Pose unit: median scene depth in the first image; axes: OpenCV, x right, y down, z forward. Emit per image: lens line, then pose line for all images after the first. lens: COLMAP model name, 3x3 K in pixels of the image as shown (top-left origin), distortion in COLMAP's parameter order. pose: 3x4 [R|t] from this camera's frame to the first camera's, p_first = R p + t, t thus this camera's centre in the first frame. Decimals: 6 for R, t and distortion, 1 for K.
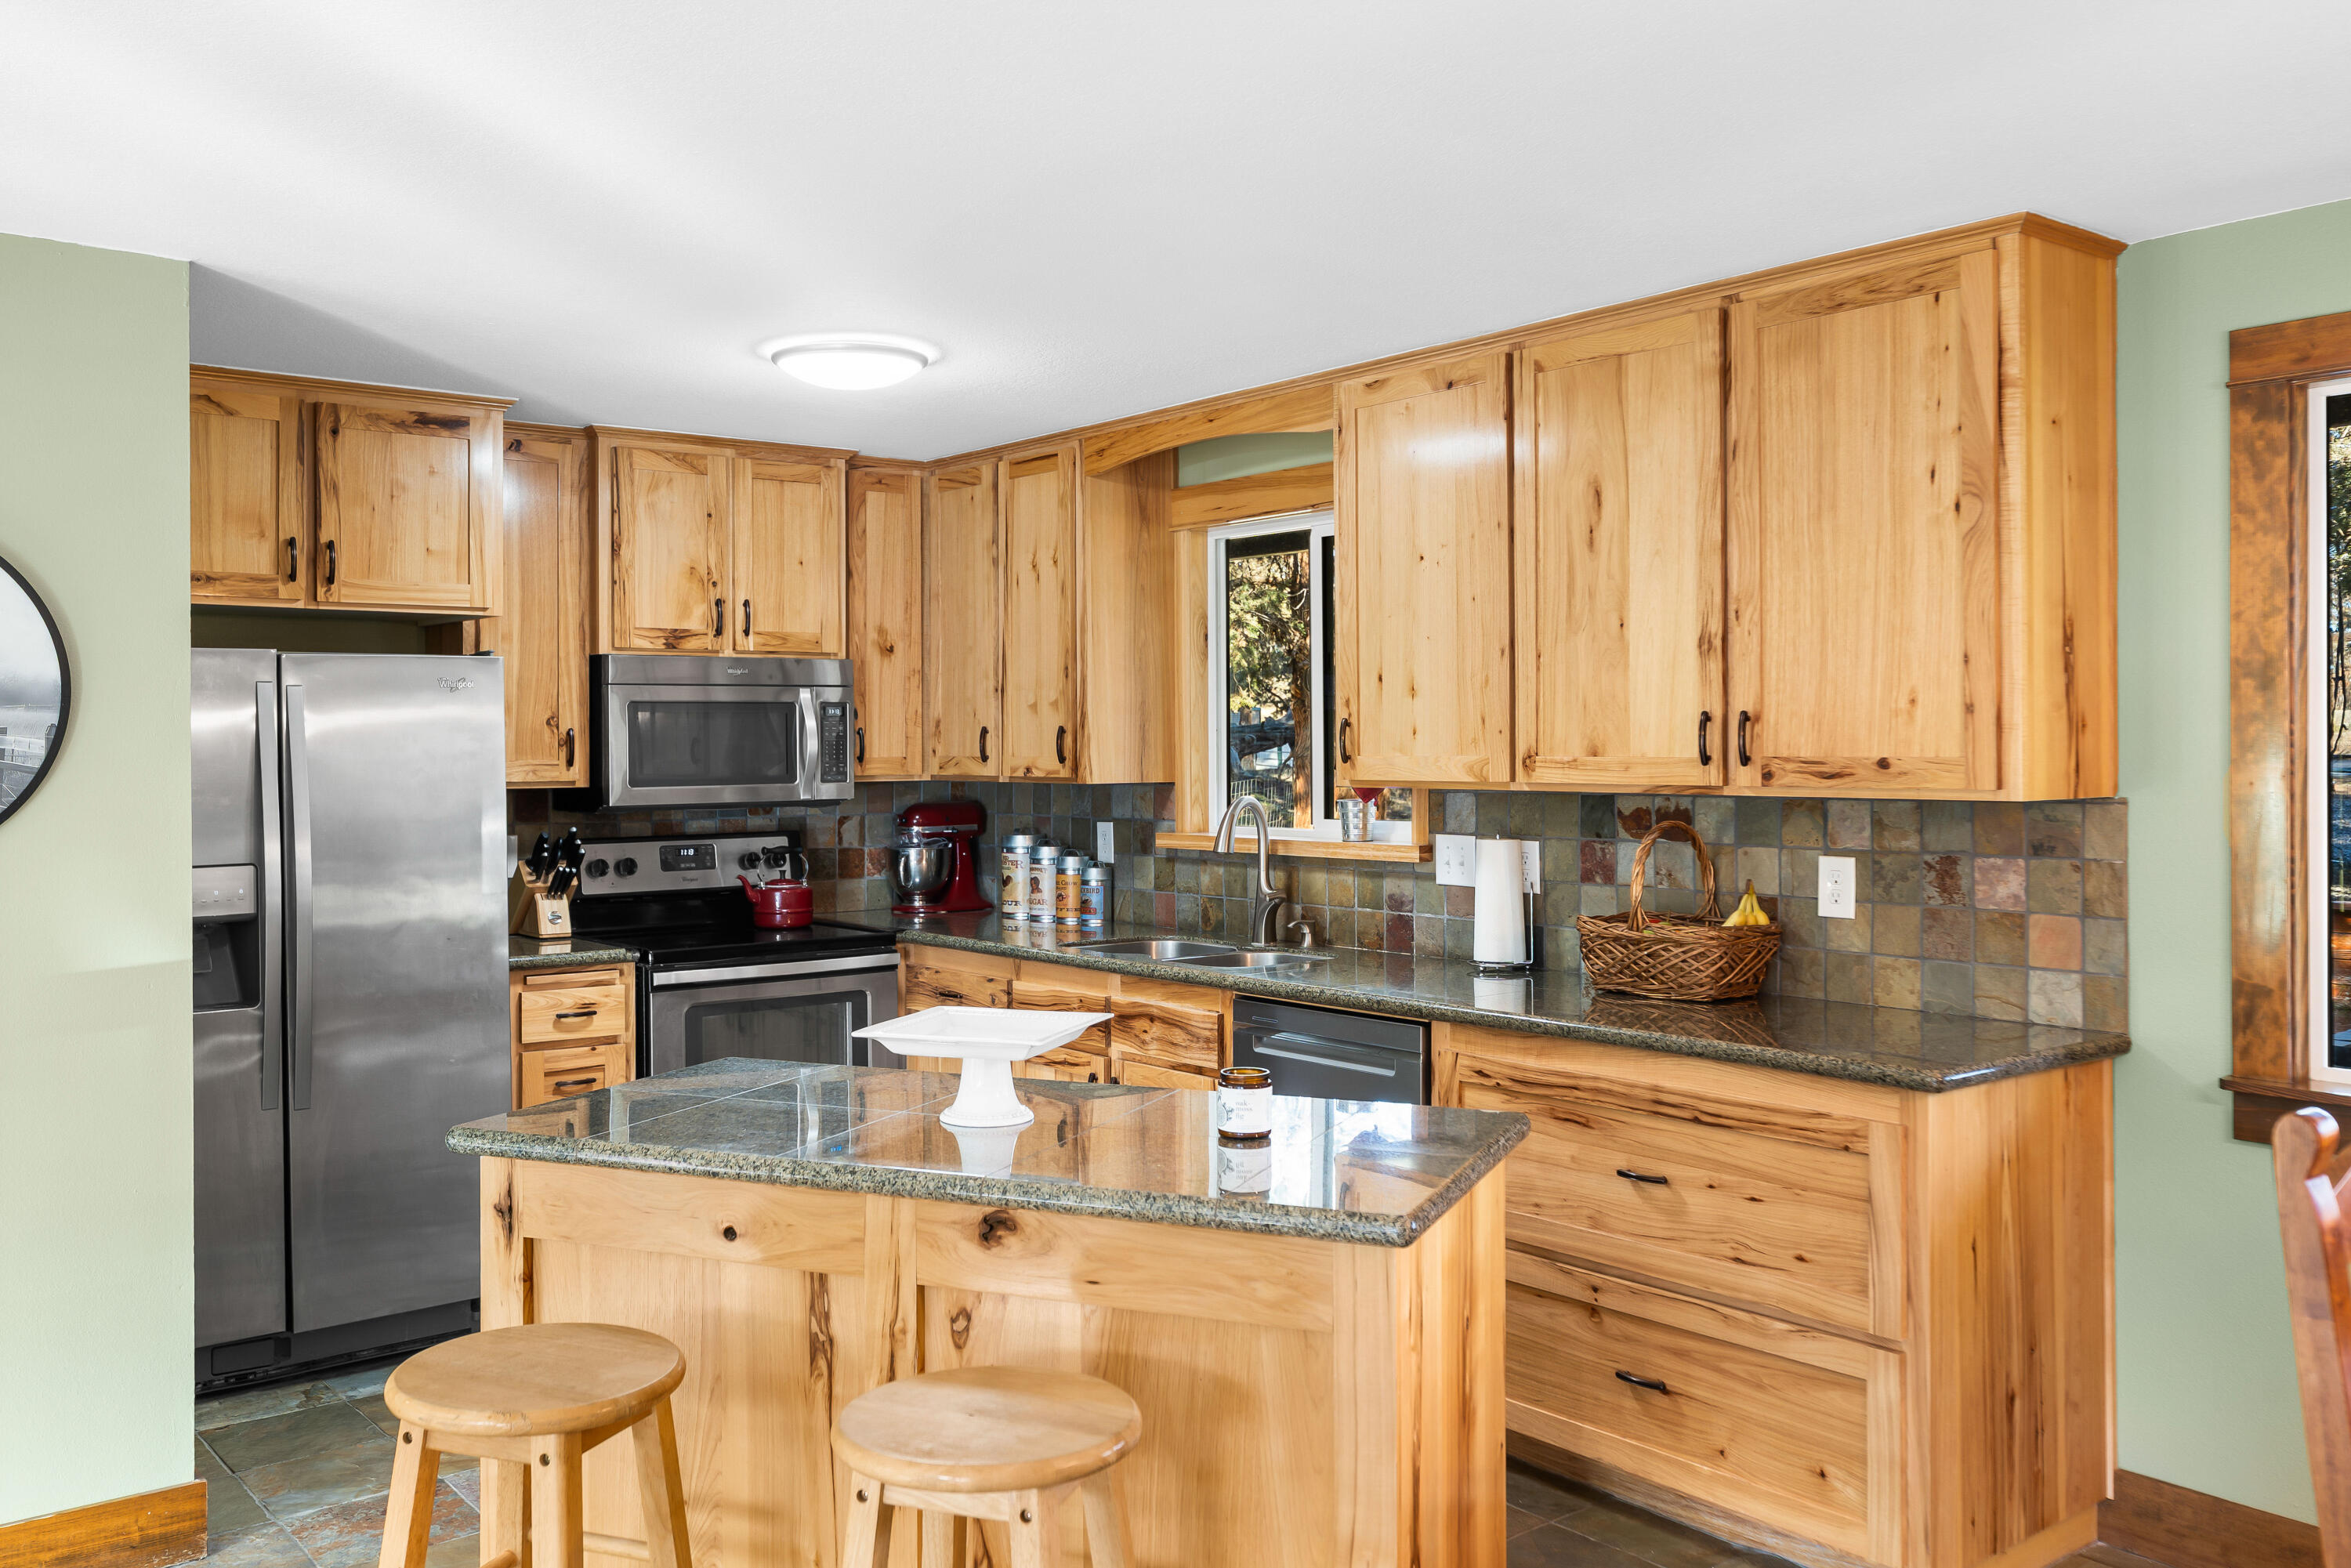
lens RADIAL K [[1911.3, 0, 1146.5], [0, 1911.3, 735.0], [0, 0, 1]] dist [-0.026854, 0.007716]
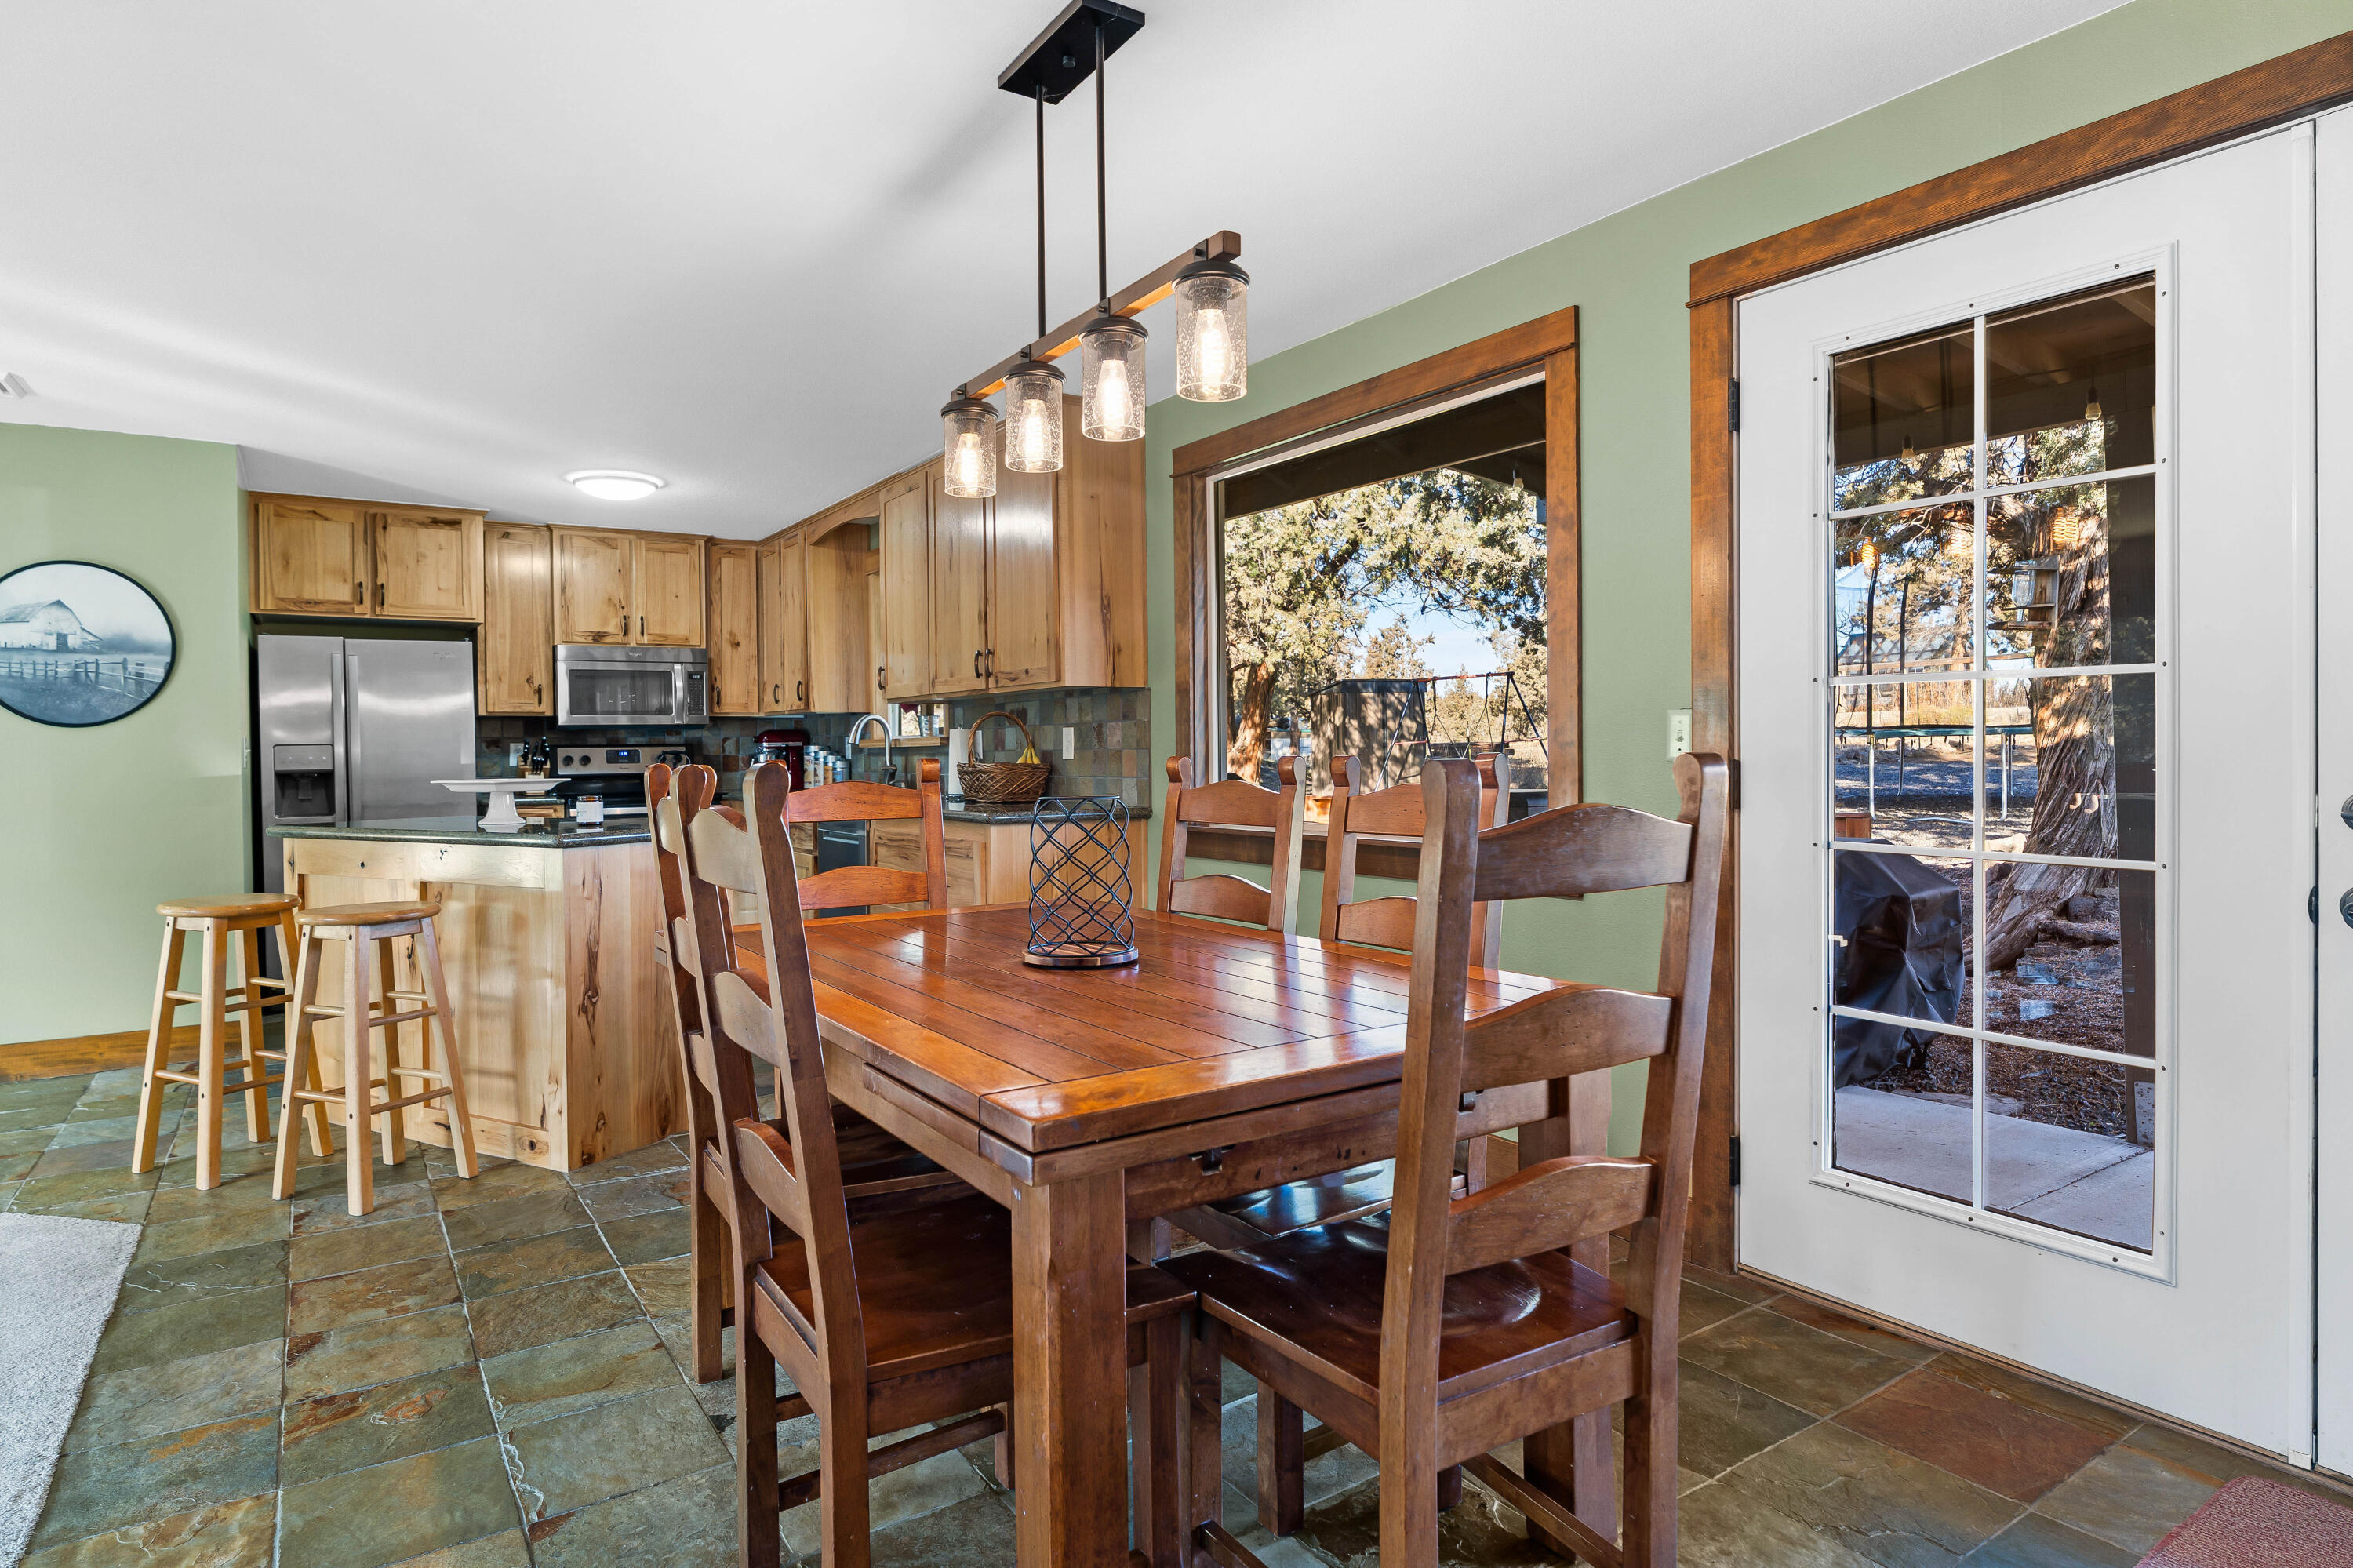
lens RADIAL K [[1282.4, 0, 1153.5], [0, 1282.4, 756.7], [0, 0, 1]] dist [-0.016264, 0.003383]
pose [[0.996200, -0.006057, -0.086887, 0.454604], [0.007045, 0.999914, 0.011068, 0.064517], [0.086813, -0.011638, 0.996157, -0.232499]]
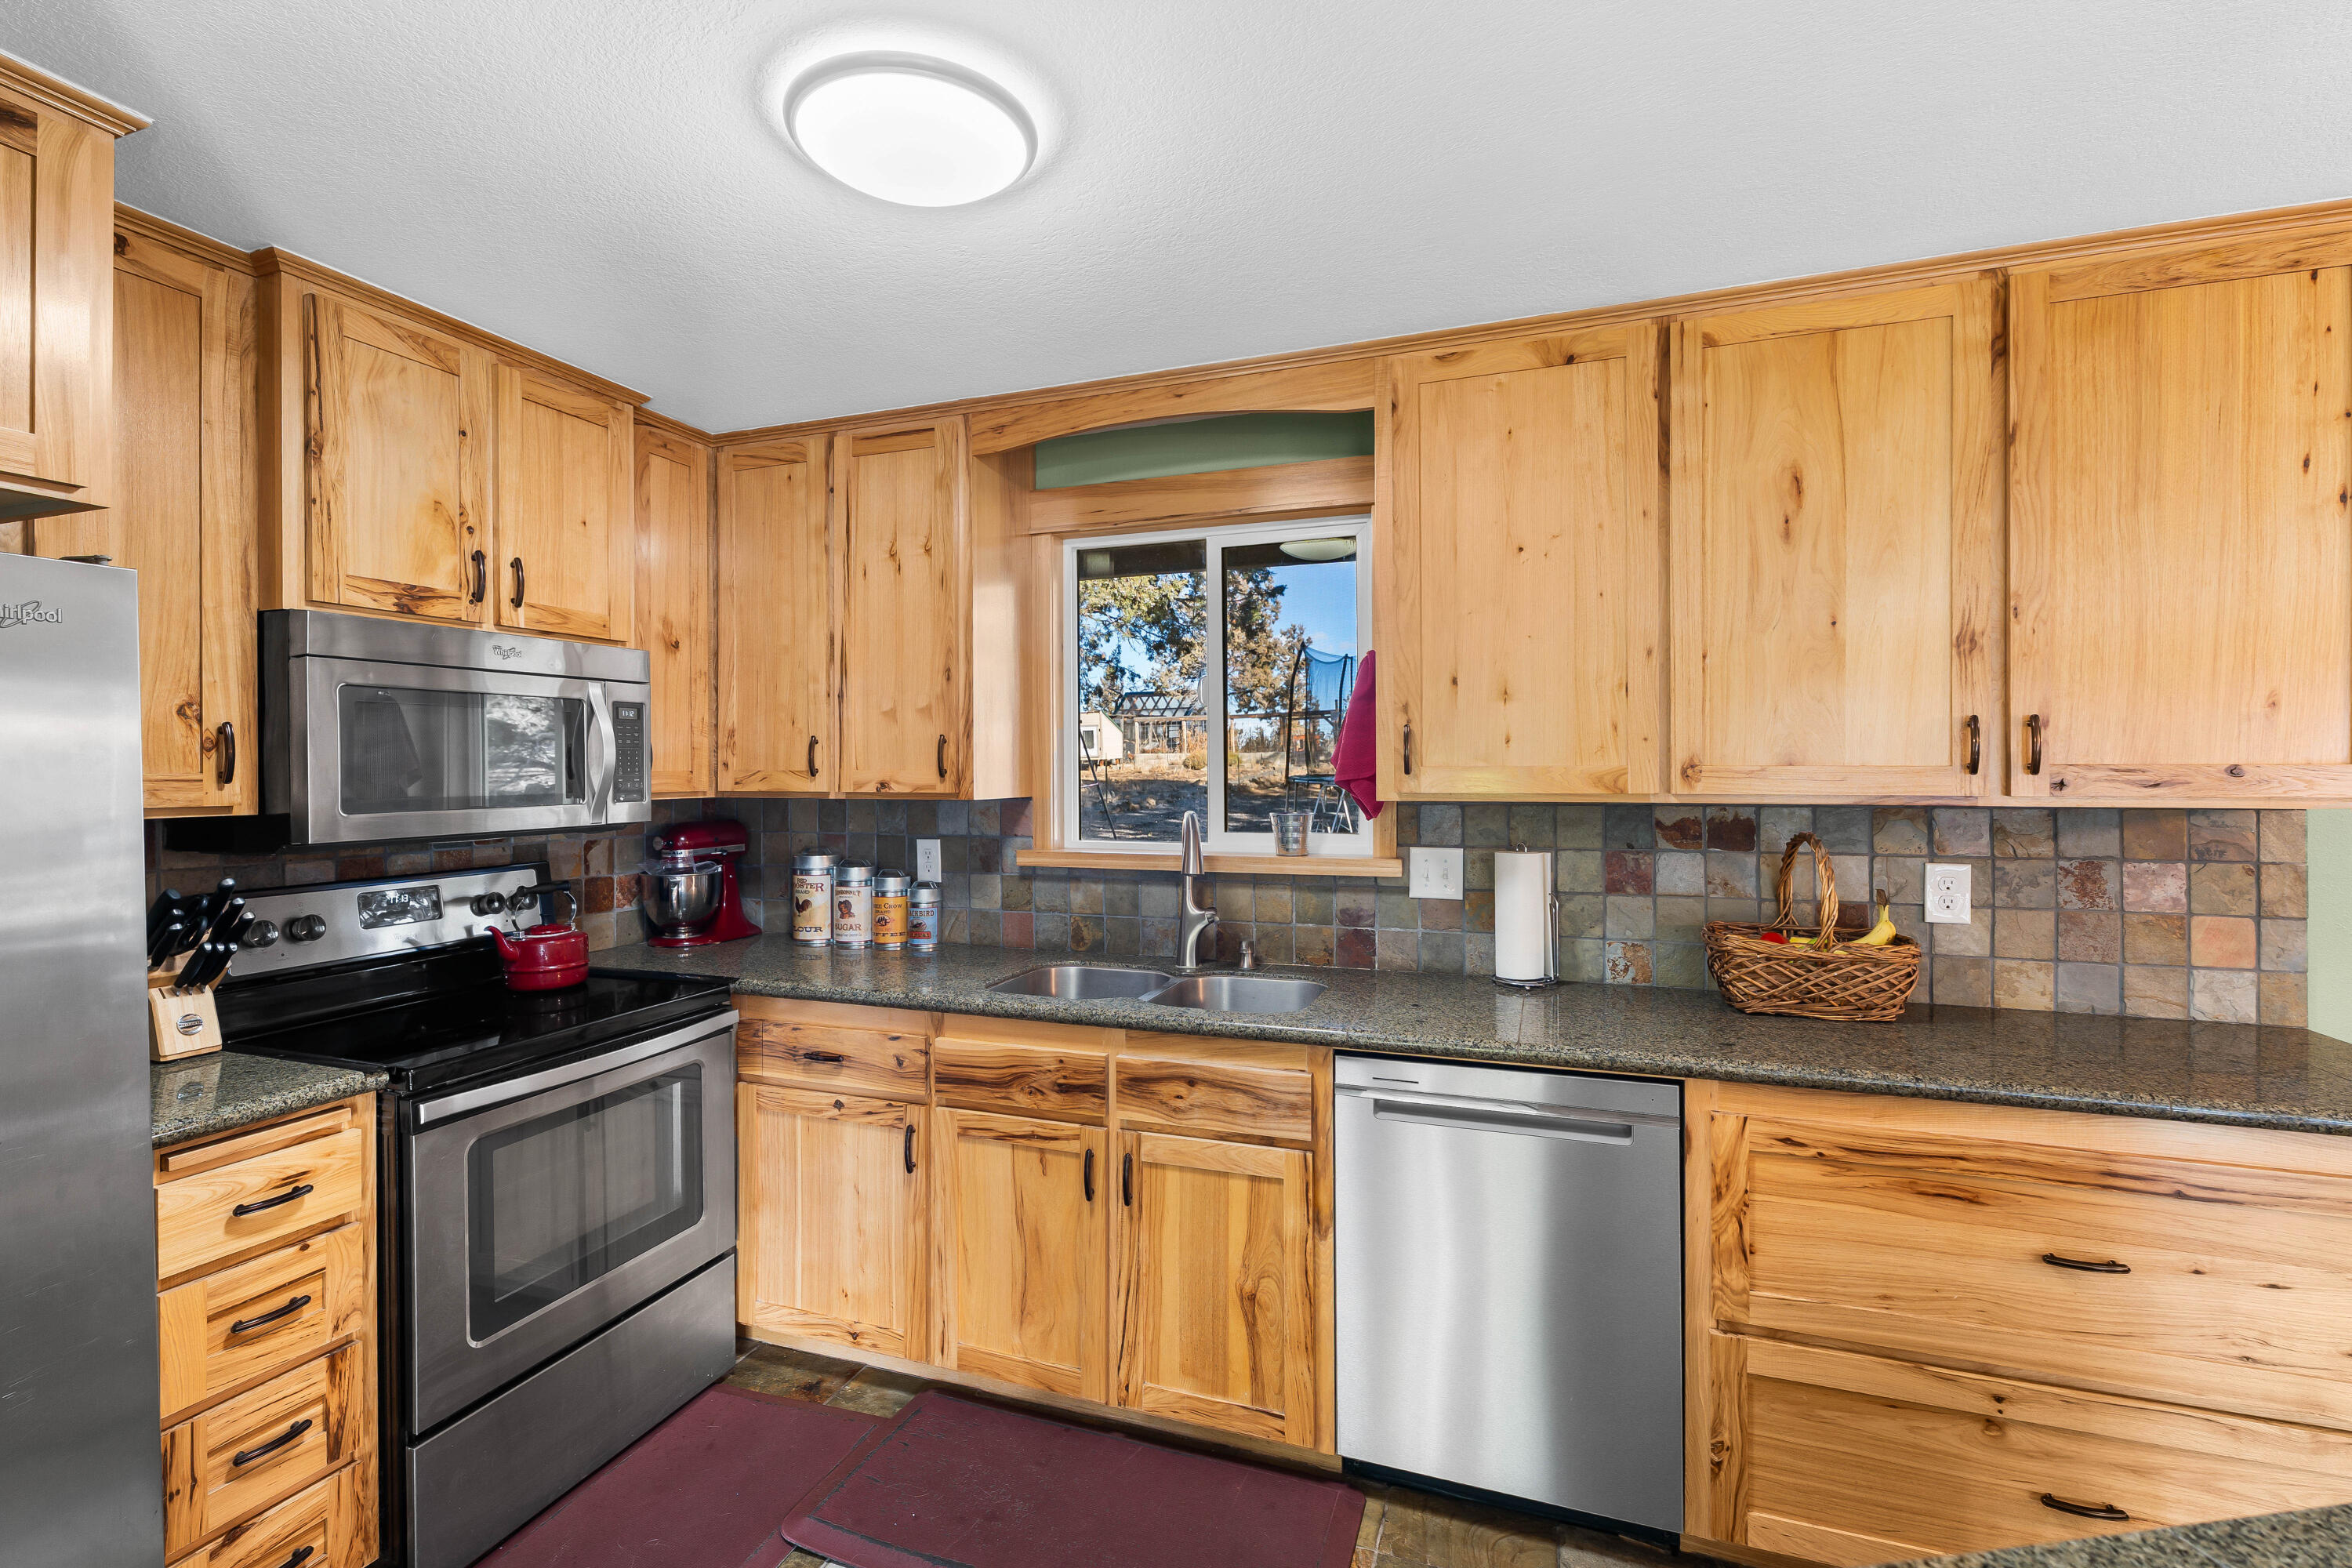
lens RADIAL K [[1070.1, 0, 1157.1], [0, 1070.1, 768.9], [0, 0, 1]] dist [0.003173, -0.002276]
pose [[0.856081, 0.002089, 0.516838, -0.242881], [-0.003857, 0.999990, 0.002348, 0.010655], [-0.516828, -0.004004, 0.856080, 0.588654]]
